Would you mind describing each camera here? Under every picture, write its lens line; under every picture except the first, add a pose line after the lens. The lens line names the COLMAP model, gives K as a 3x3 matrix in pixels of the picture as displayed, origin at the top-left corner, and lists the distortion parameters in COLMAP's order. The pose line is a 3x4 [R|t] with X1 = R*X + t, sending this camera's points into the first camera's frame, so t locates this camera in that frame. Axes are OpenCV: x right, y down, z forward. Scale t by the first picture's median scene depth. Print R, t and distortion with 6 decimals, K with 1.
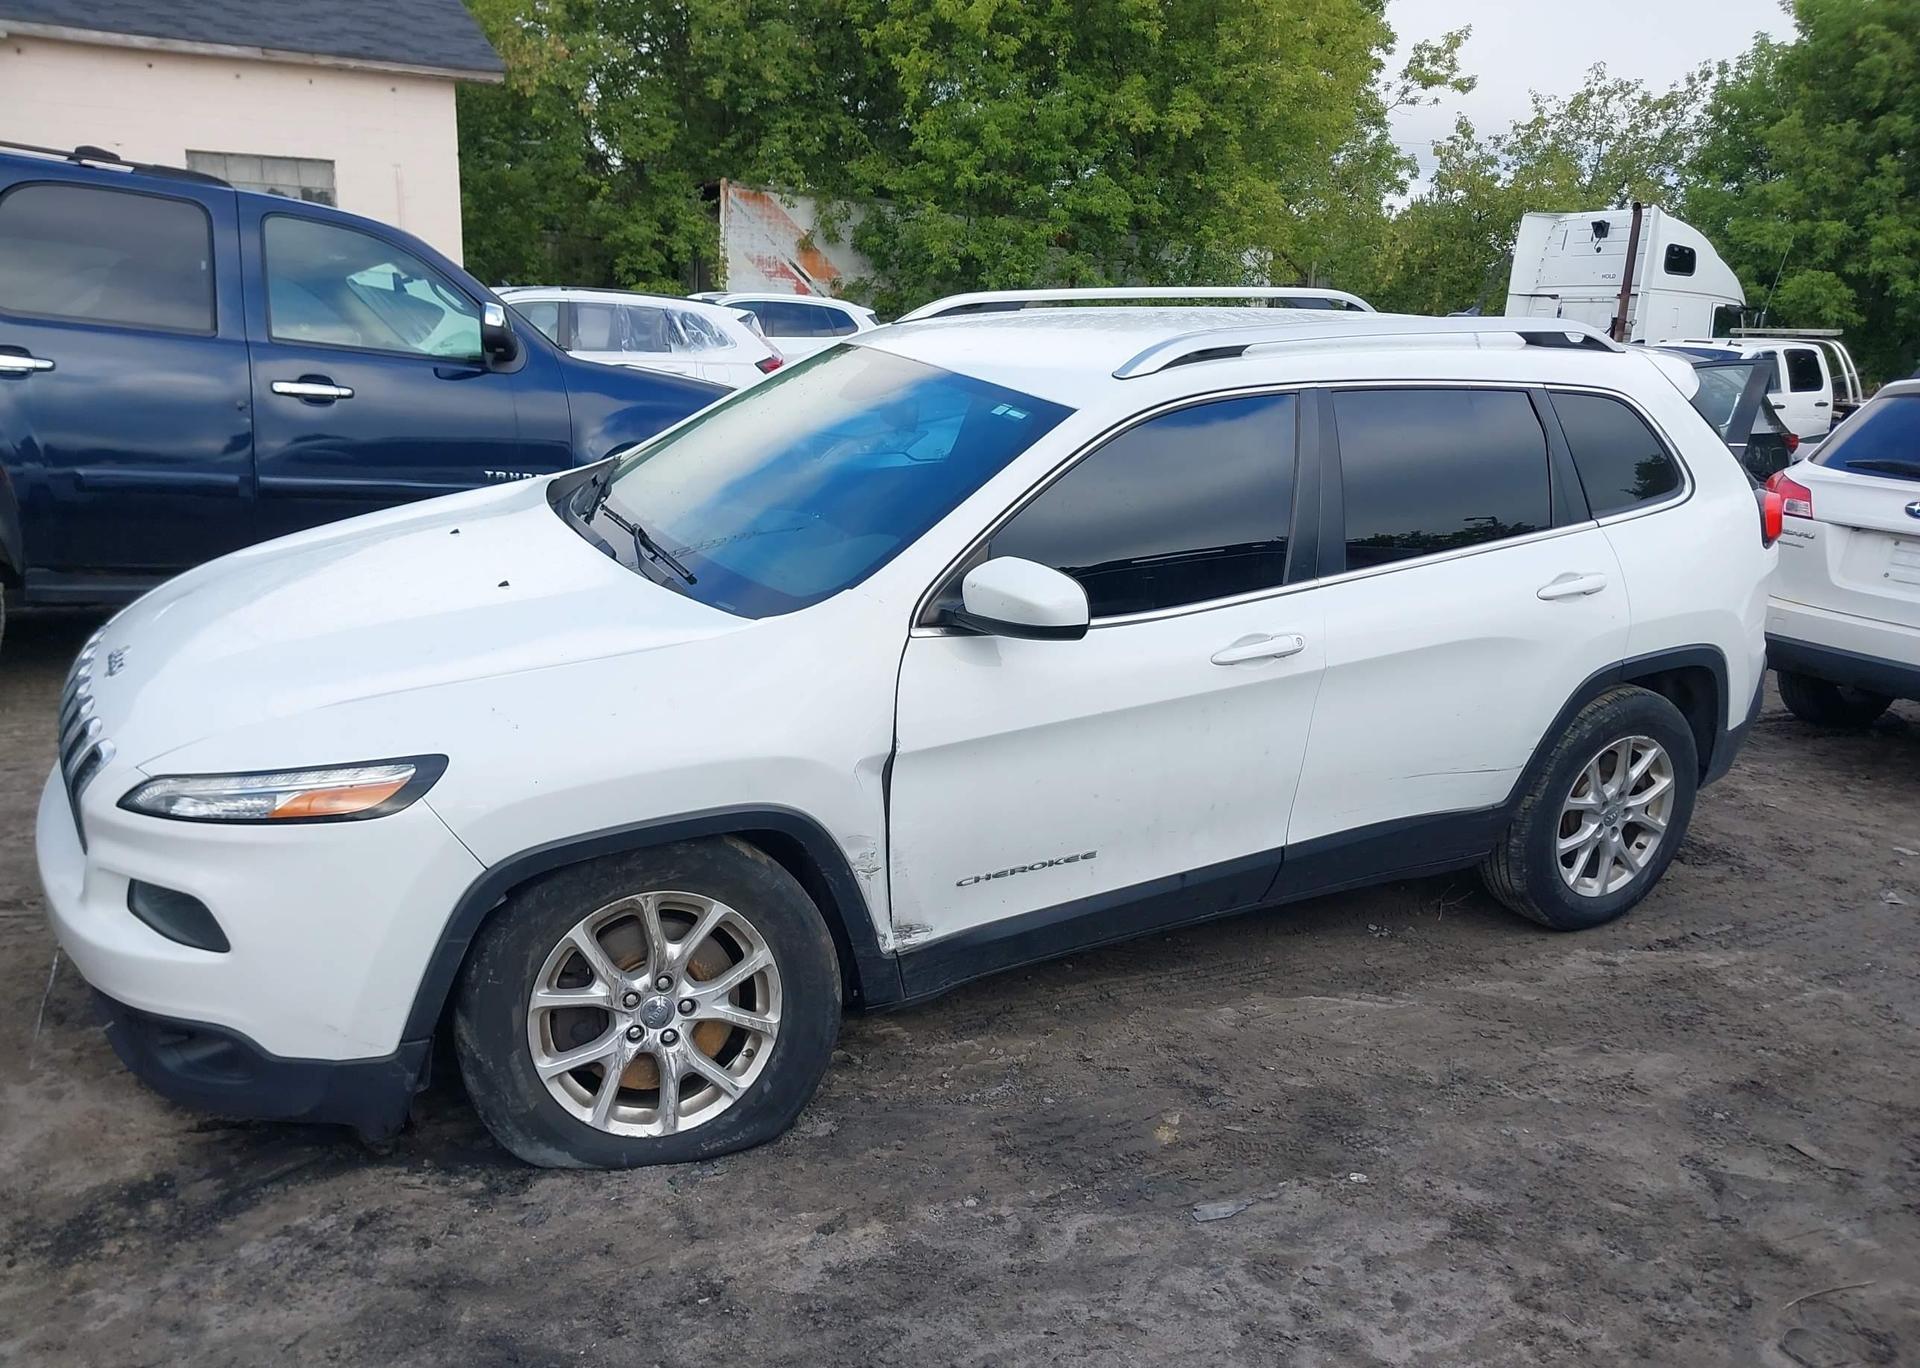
lens RADIAL K [[1520.0, 0, 960.0], [0, 1520.0, 684.0], [0, 0, 1]] dist [0.007009, -0.002893]
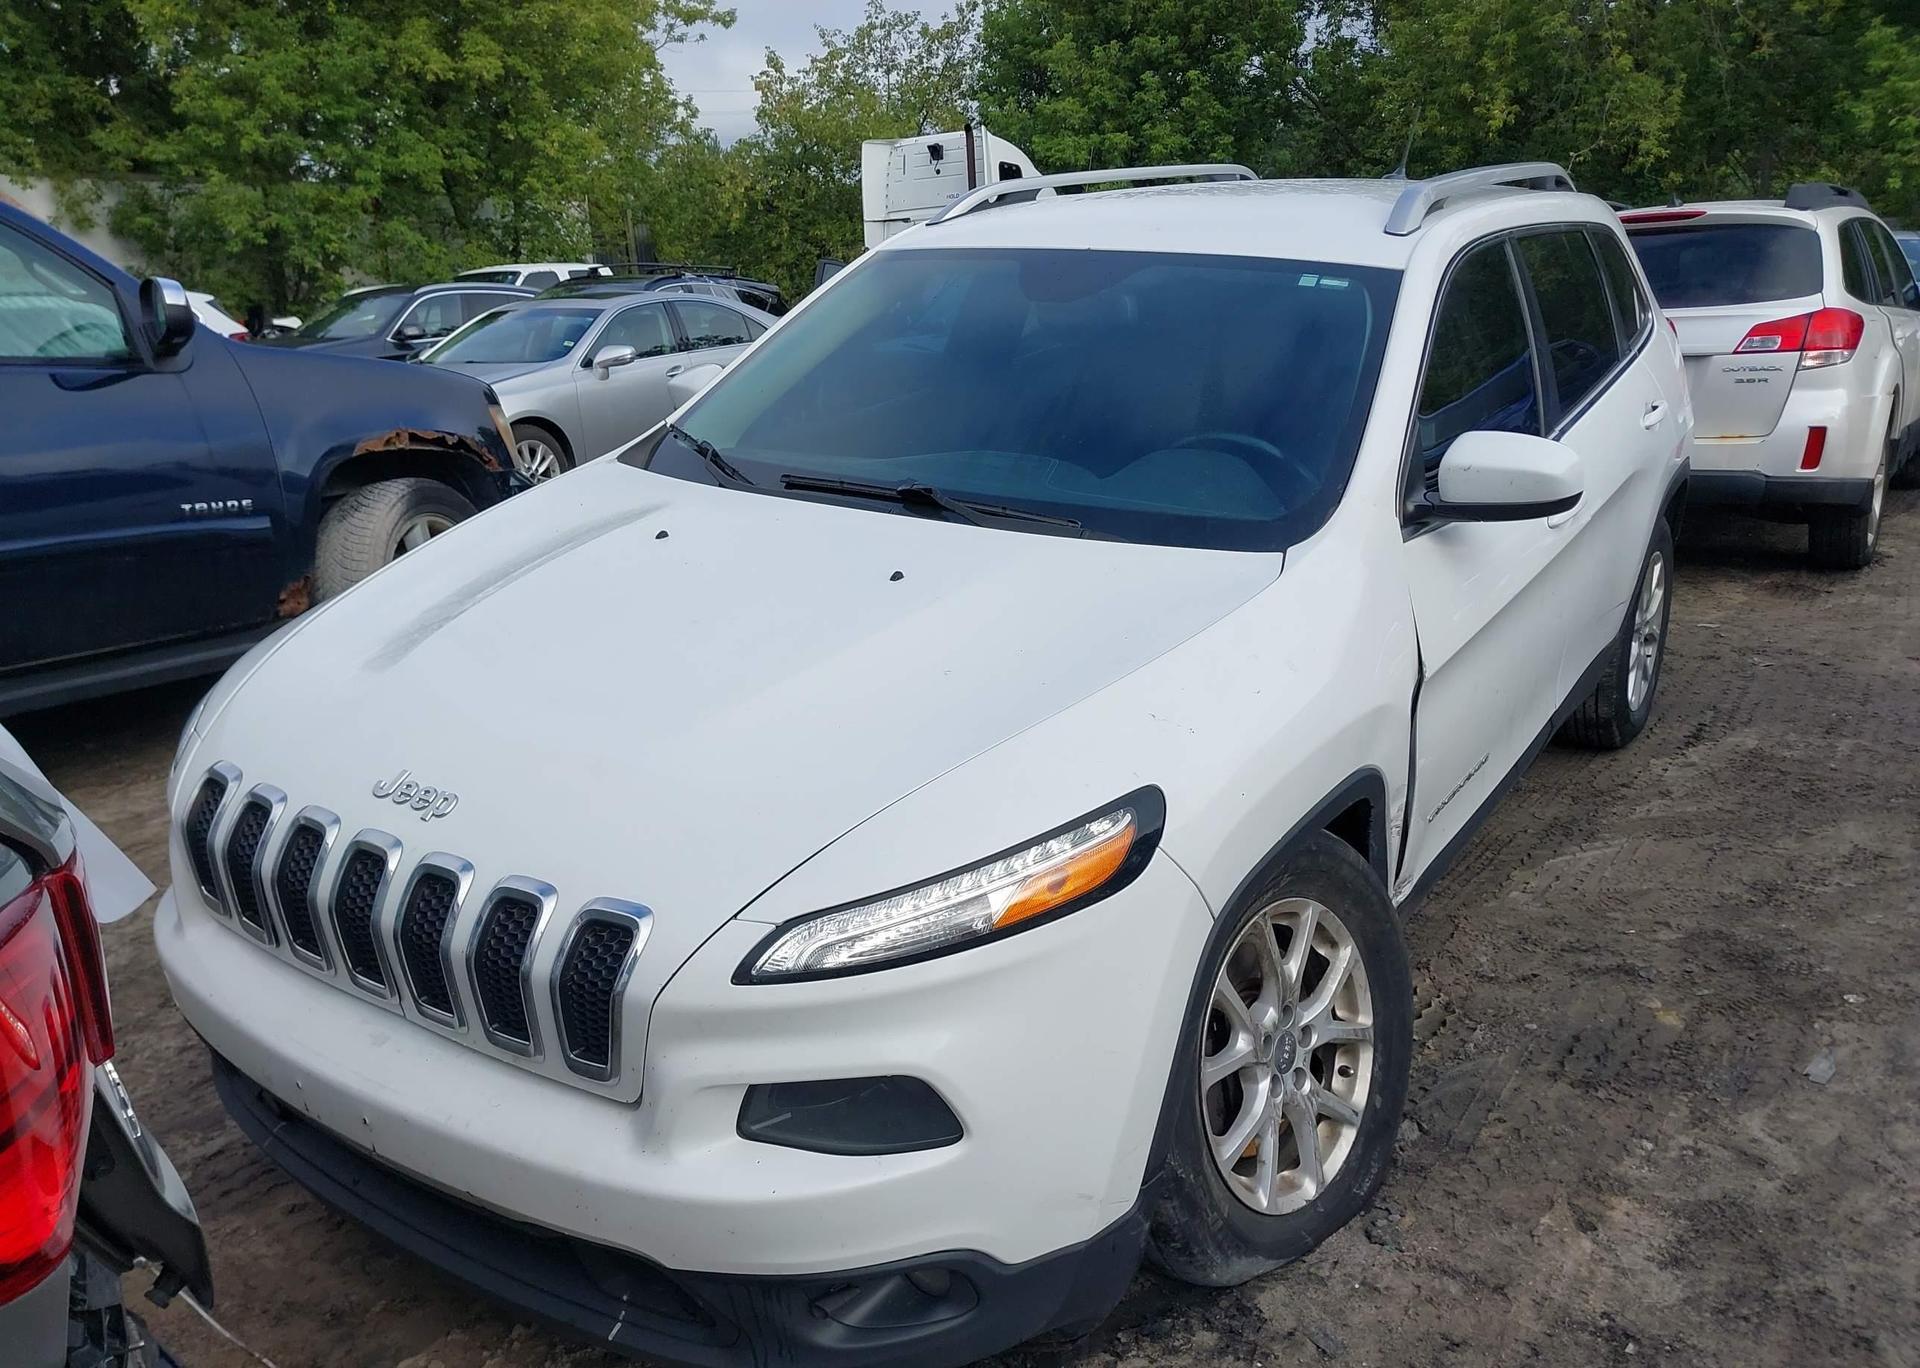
lens RADIAL K [[1533.2, 0, 1009.8], [0, 1533.2, 677.9], [0, 0, 1]] dist [0.005664, -0.003863]
pose [[0.883719, -0.206843, 0.419829, -0.341569], [0.196920, 0.978101, 0.067387, -0.033445], [-0.424574, 0.023122, 0.905098, 0.176346]]
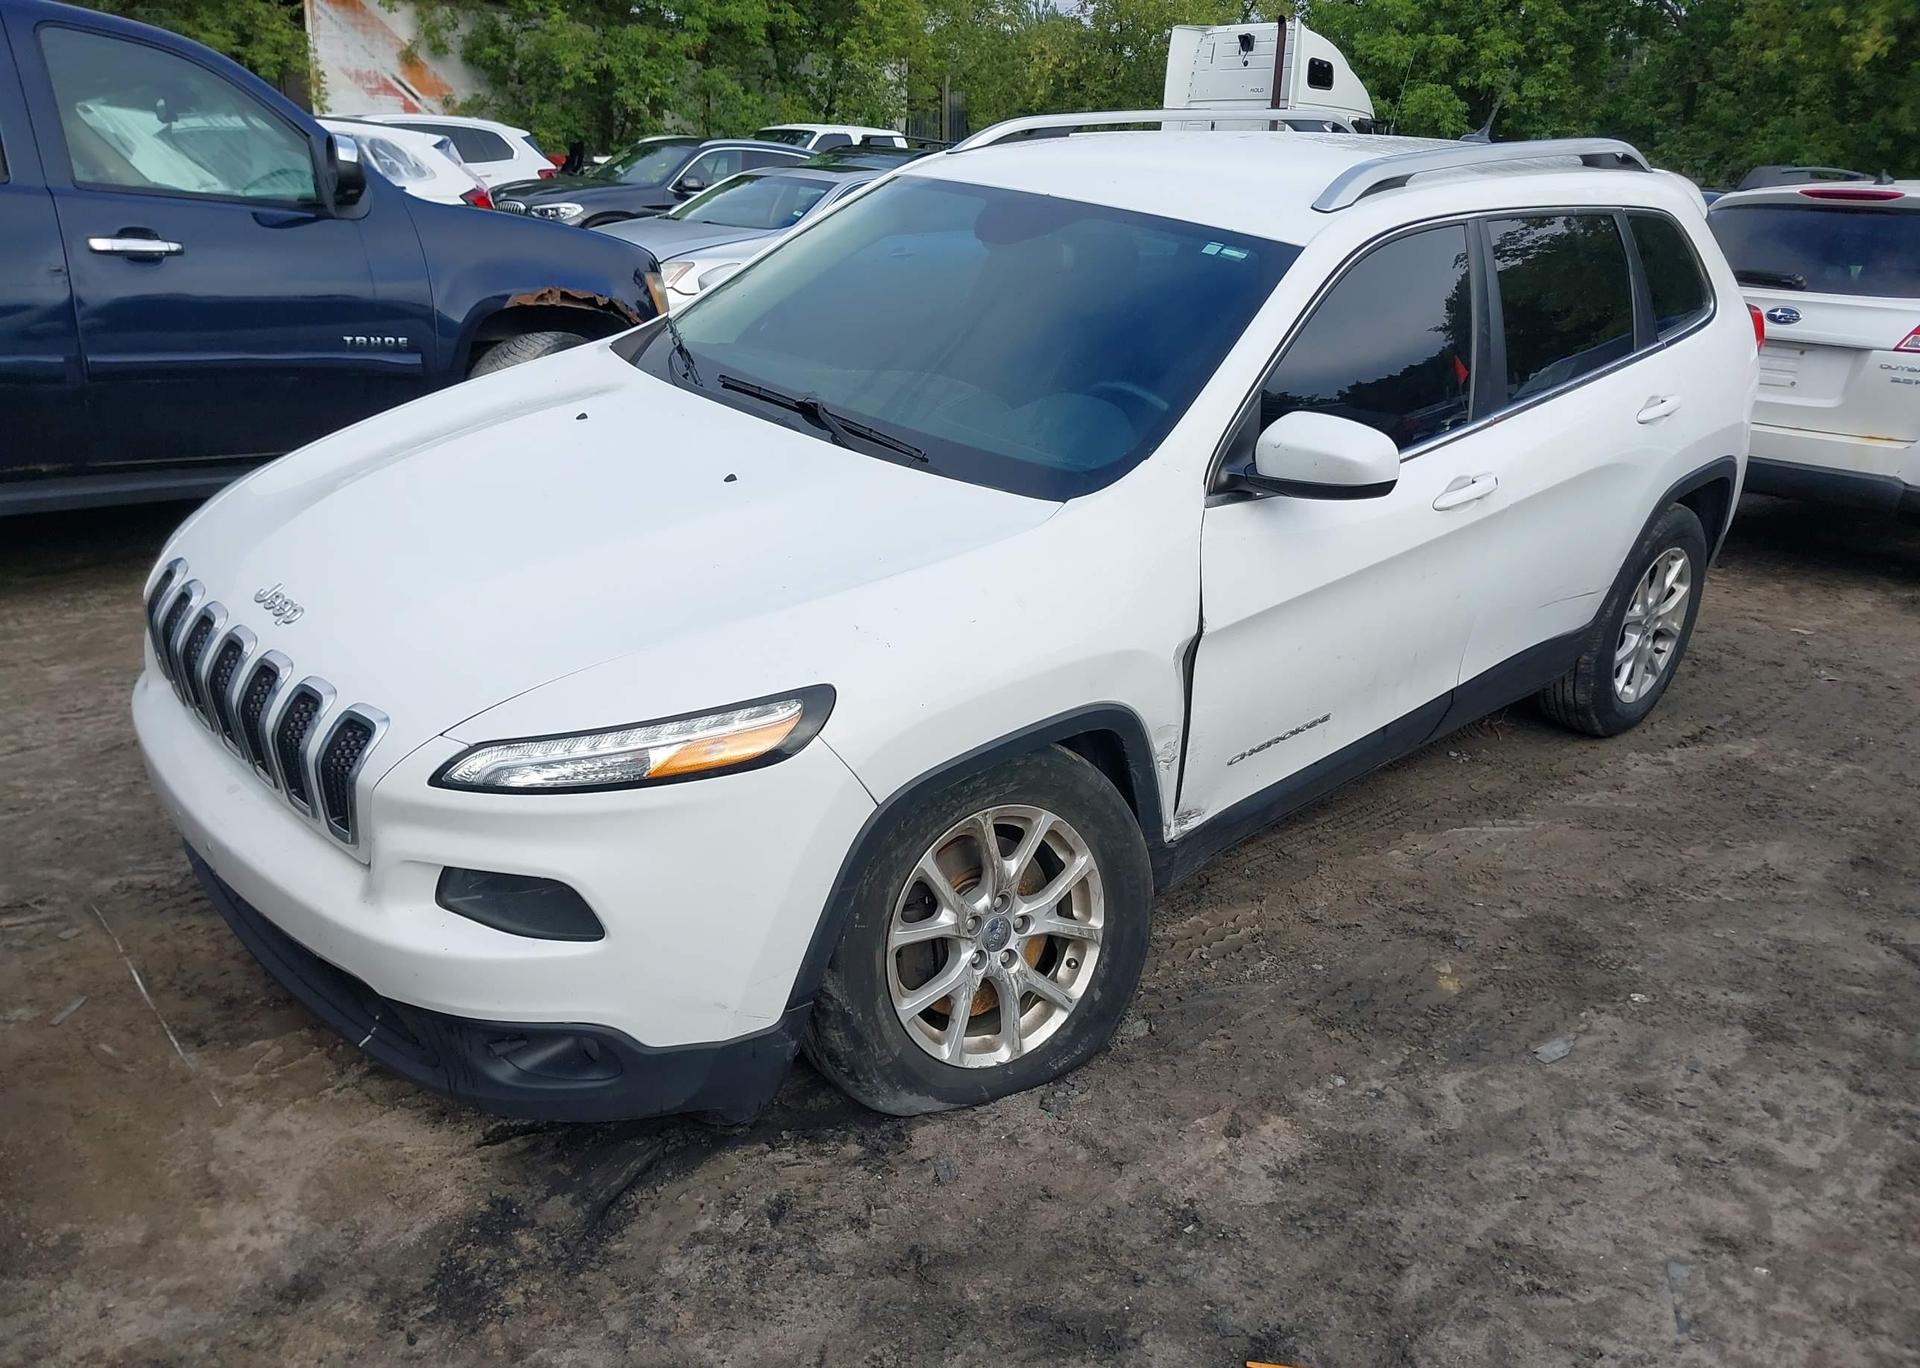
lens RADIAL K [[1527.9, 0, 985.7], [0, 1527.9, 685.4], [0, 0, 1]] dist [0.030969, -0.030444]
pose [[0.966201, -0.097617, 0.238593, -0.224395], [0.071503, 0.990699, 0.115773, -0.023178], [-0.247675, -0.094800, 0.964194, 0.065537]]
